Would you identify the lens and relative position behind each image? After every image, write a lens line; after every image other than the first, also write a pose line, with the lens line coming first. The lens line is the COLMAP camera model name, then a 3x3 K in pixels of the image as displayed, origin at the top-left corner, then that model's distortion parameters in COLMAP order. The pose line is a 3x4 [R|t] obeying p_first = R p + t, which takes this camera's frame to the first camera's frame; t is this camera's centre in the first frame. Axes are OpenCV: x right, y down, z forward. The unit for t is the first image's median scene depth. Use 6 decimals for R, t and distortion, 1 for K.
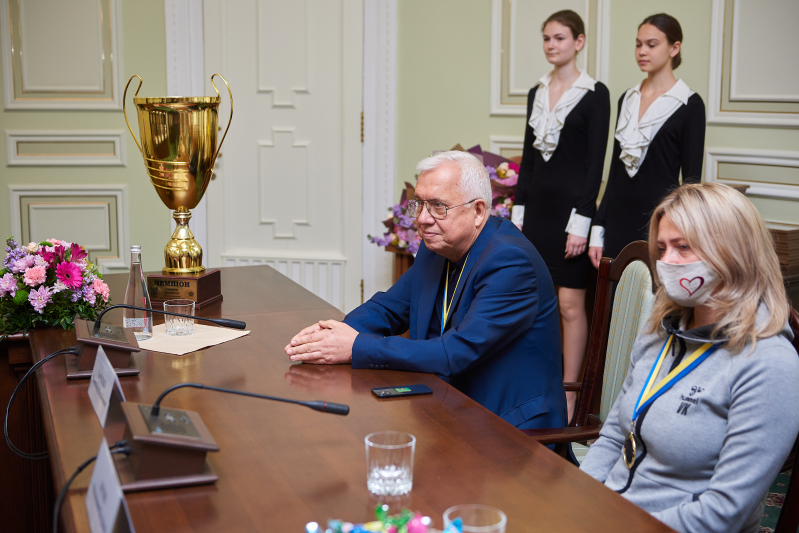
lens RADIAL K [[1109.4, 0, 412.8], [0, 1109.4, 266.4], [0, 0, 1]] dist [0.118158, -0.062174]
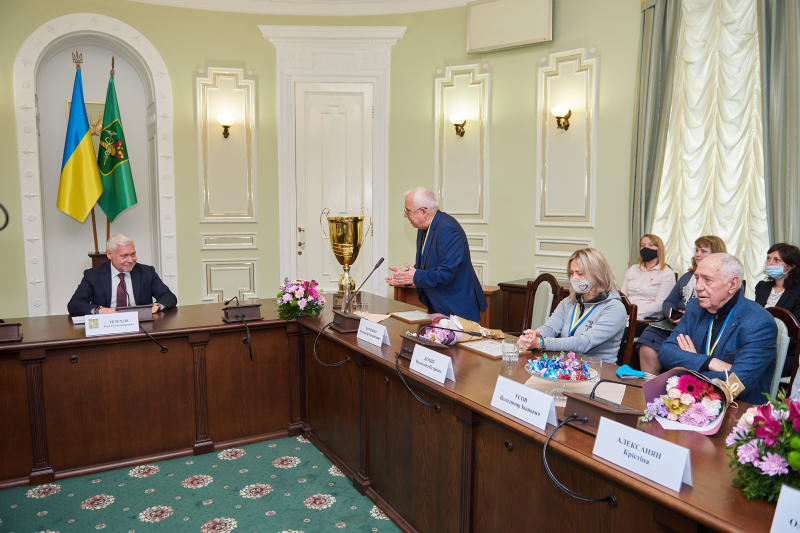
lens RADIAL K [[571.1, 0, 410.7], [0, 571.1, 266.7], [0, 0, 1]] dist [-0.042179, -0.010203]
pose [[0.985741, -0.019911, 0.167086, -0.299105], [0.029661, 0.997987, -0.056062, 0.024647], [-0.165634, 0.060219, 0.984347, -0.196482]]
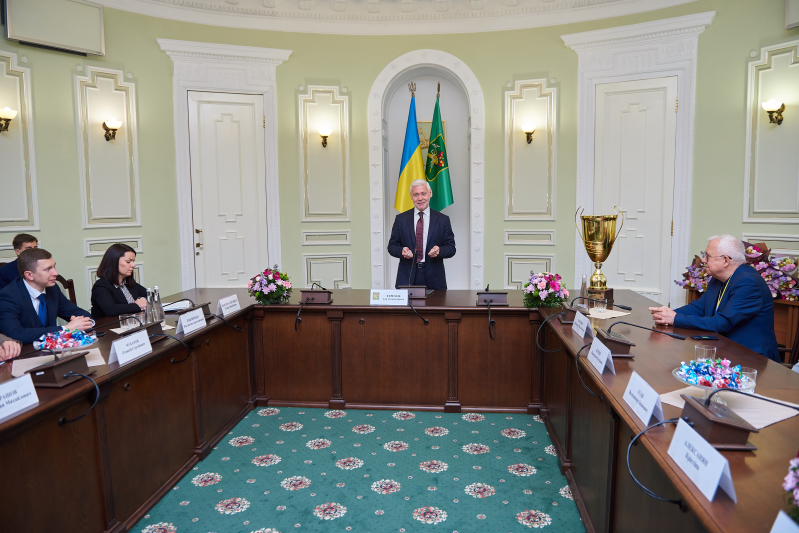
lens RADIAL K [[570.4, 0, 410.2], [0, 570.4, 266.7], [0, 0, 1]] dist [-0.042179, -0.010203]
pose [[0.899411, 0.032339, -0.435906, -0.043300], [-0.058259, 0.997231, -0.046225, 0.041428], [0.433204, 0.066971, 0.898804, -0.281456]]
